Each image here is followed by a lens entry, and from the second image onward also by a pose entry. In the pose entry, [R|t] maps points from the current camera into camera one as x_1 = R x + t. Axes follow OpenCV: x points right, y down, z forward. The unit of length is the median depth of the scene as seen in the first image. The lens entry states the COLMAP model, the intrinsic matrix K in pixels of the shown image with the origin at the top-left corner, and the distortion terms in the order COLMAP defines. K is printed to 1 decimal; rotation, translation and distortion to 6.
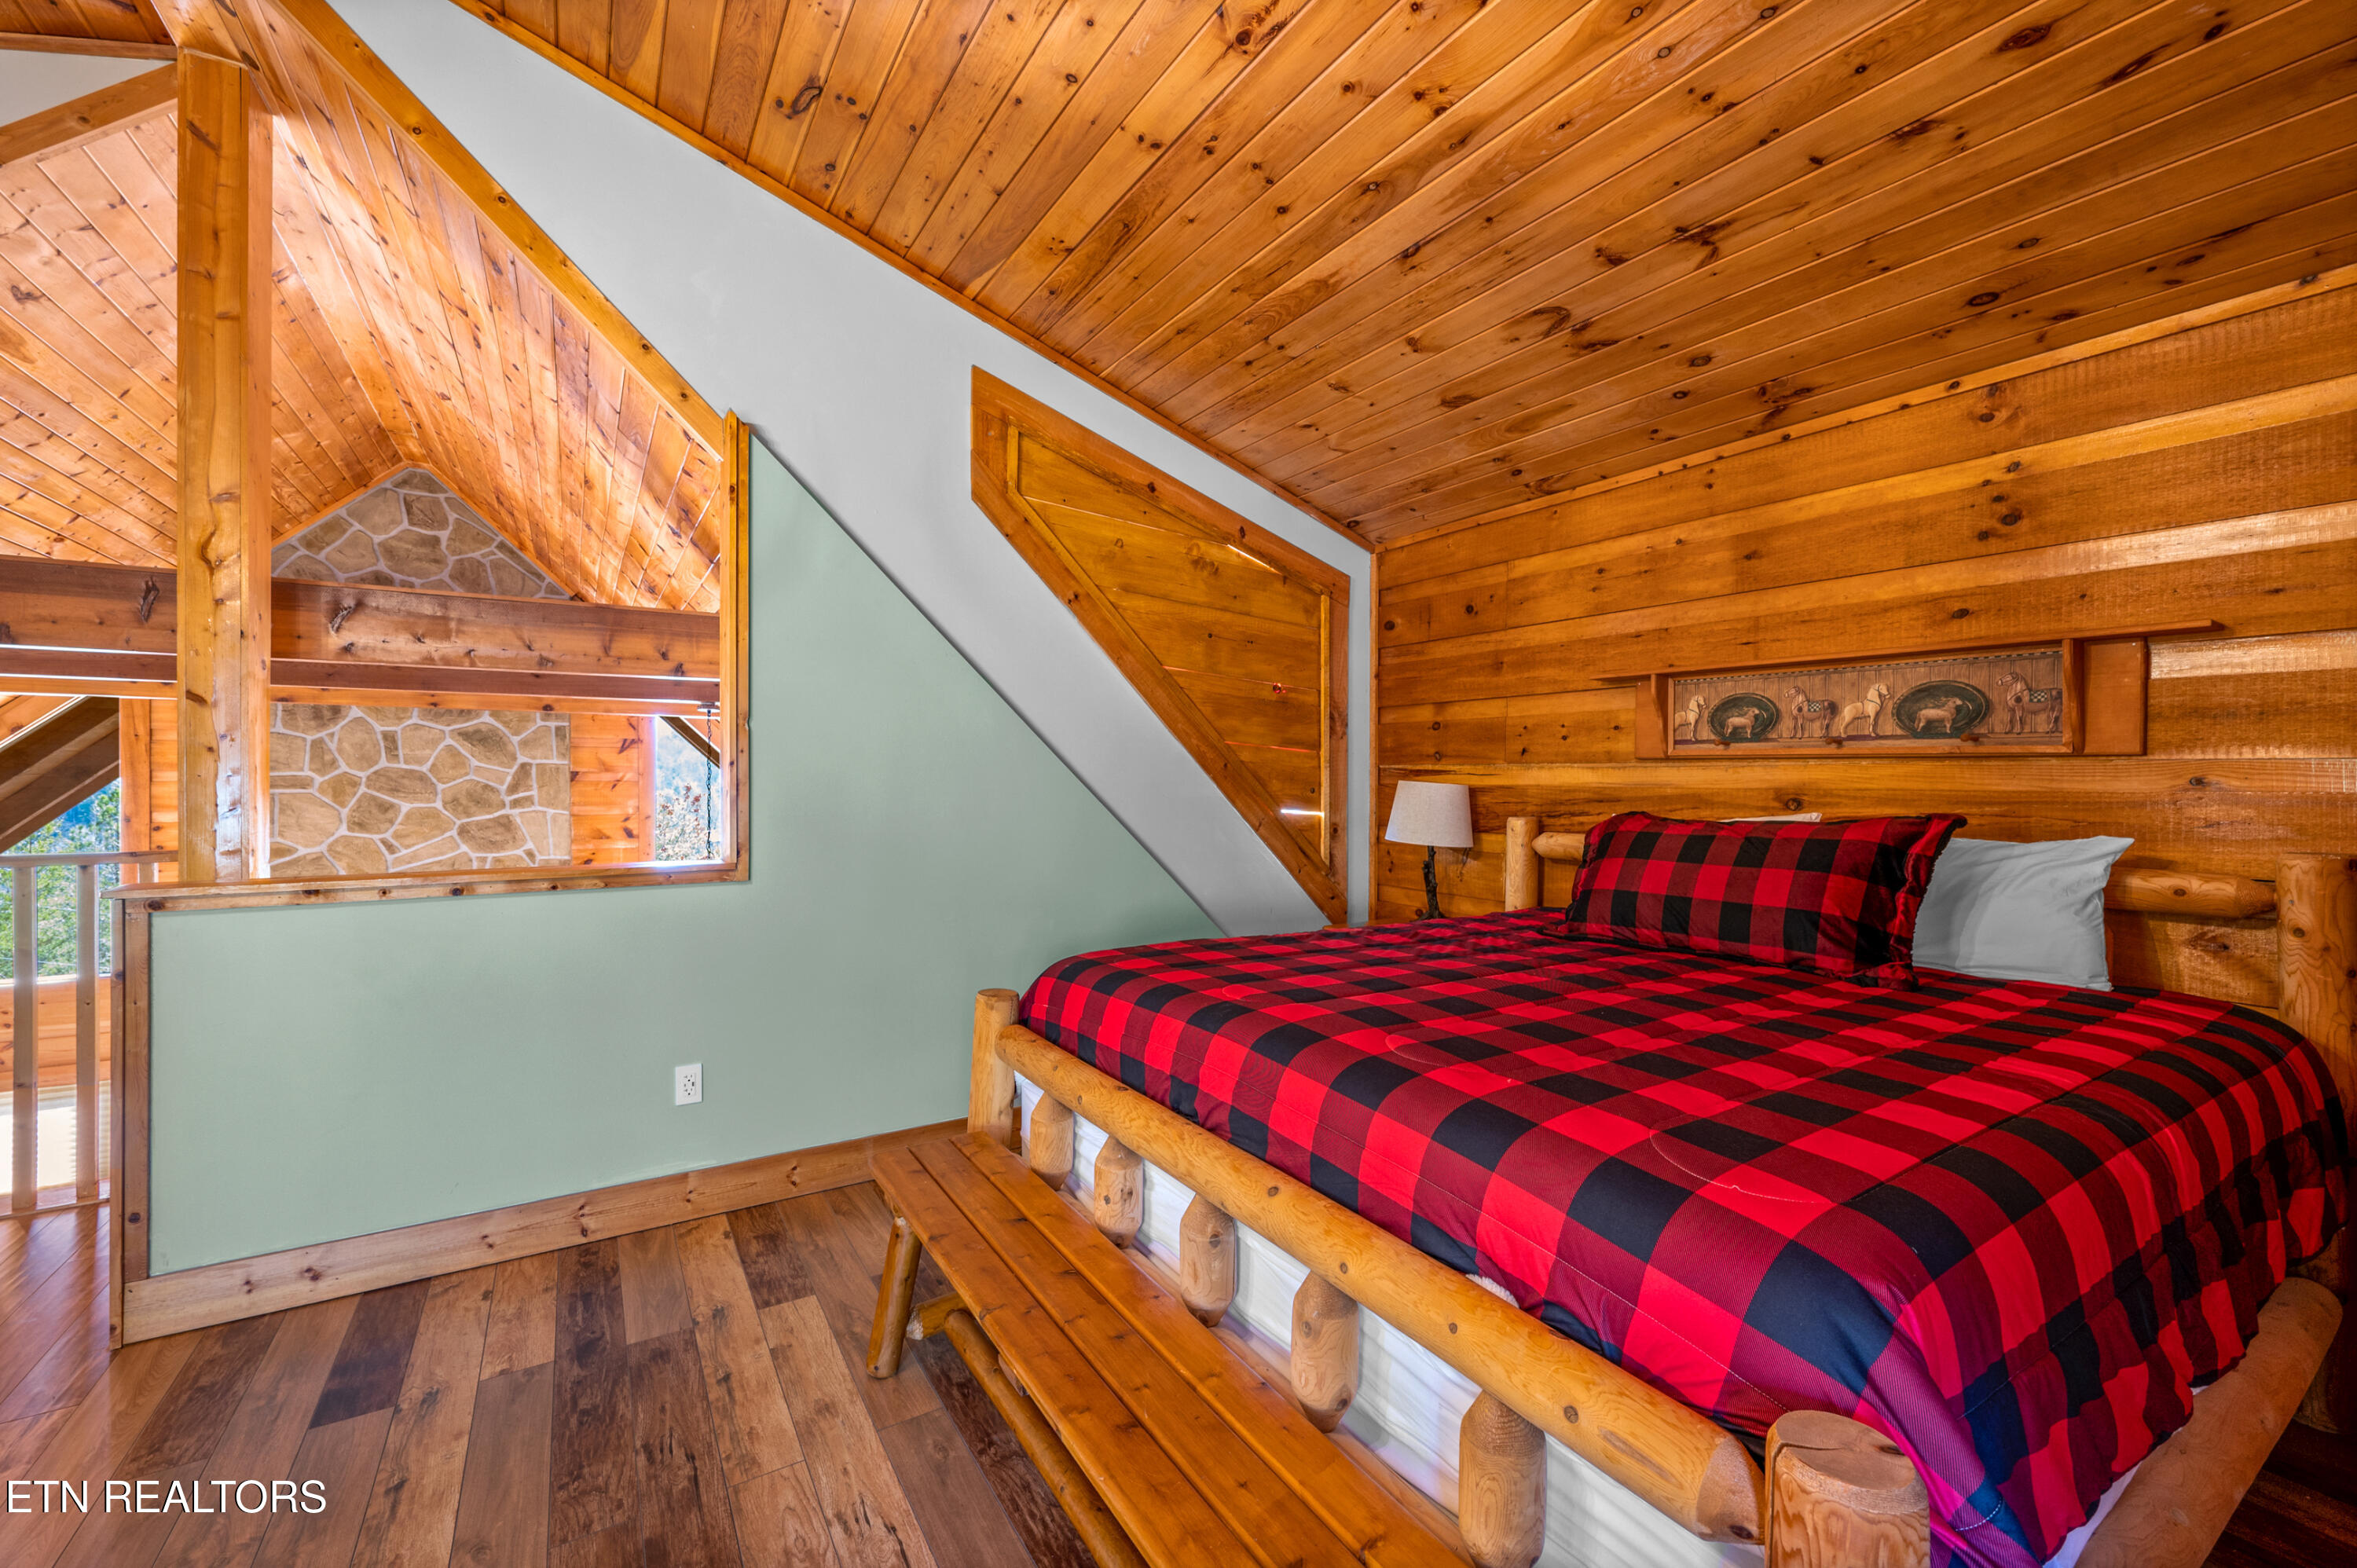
lens RADIAL K [[942.4, 0, 1183.9], [0, 942.4, 785.9], [0, 0, 1]] dist [0.001143, -0.000546]
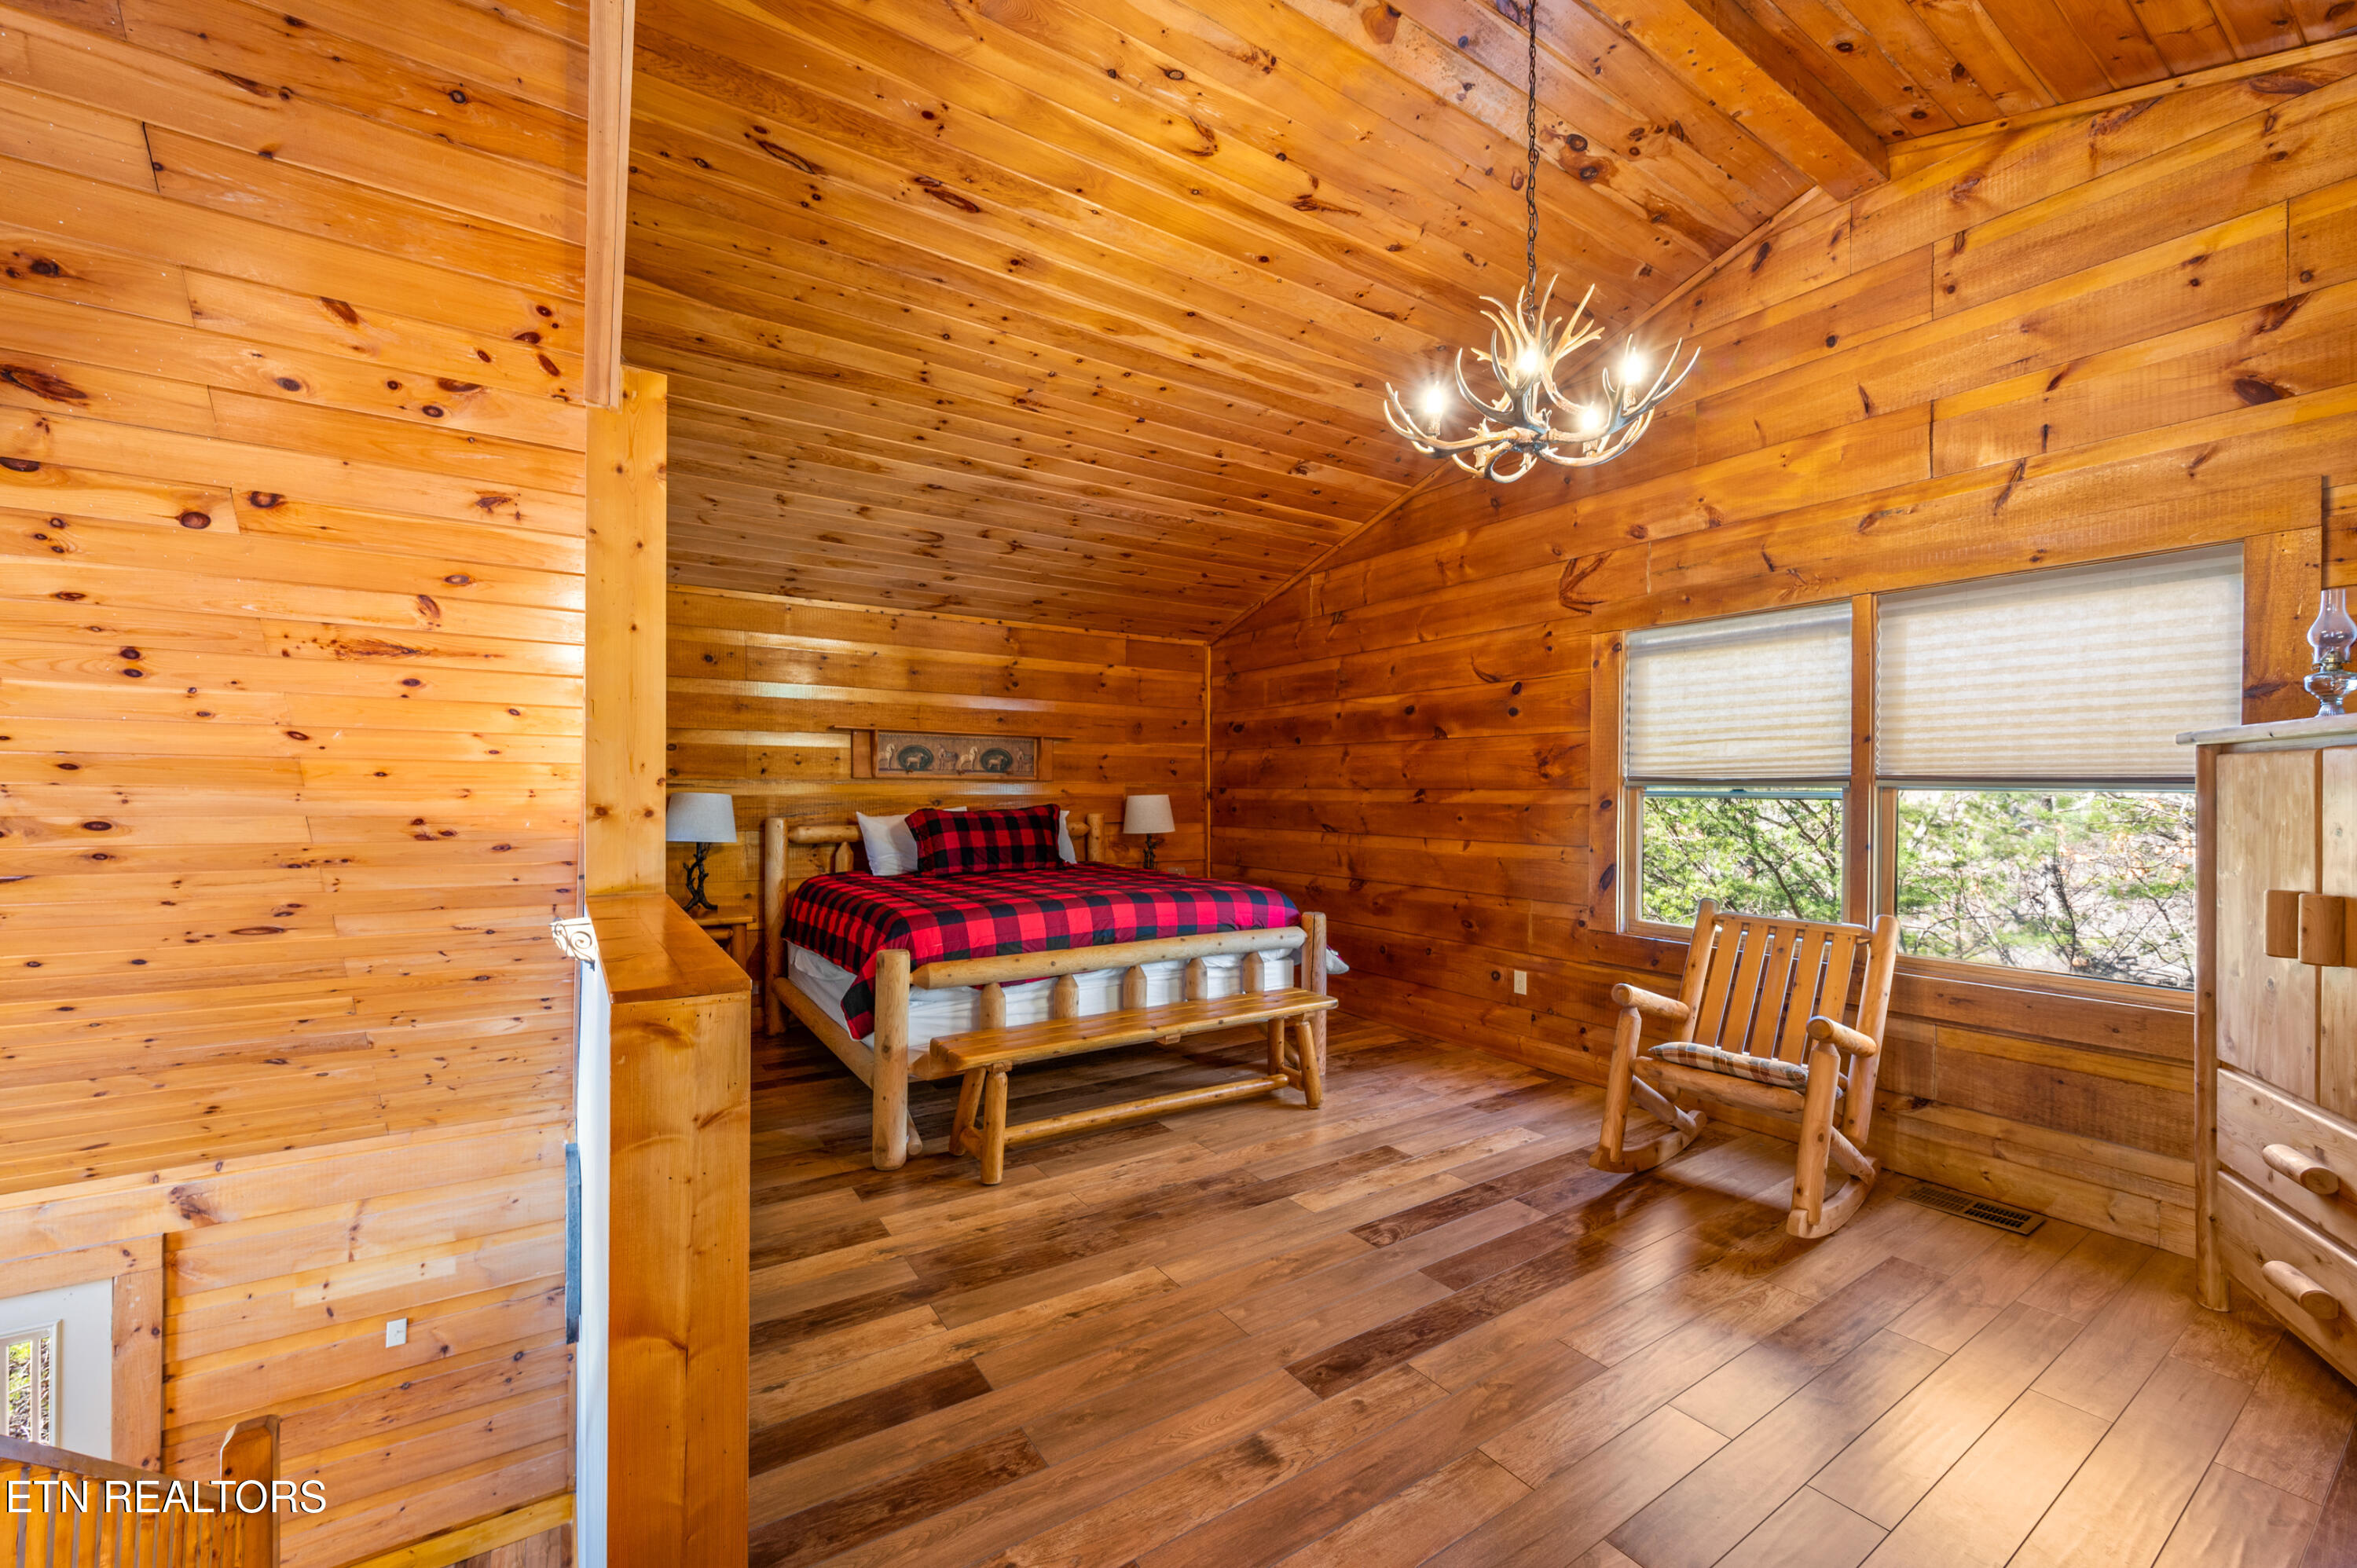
lens RADIAL K [[942.4, 0, 1171.4], [0, 942.4, 788.1], [0, 0, 1]] dist [0.001143, -0.000546]
pose [[-0.017587, 0.001180, 0.999845, -1.260815], [0.011061, 0.999938, -0.000986, -0.003931], [-0.999784, 0.011042, -0.017599, 0.504319]]
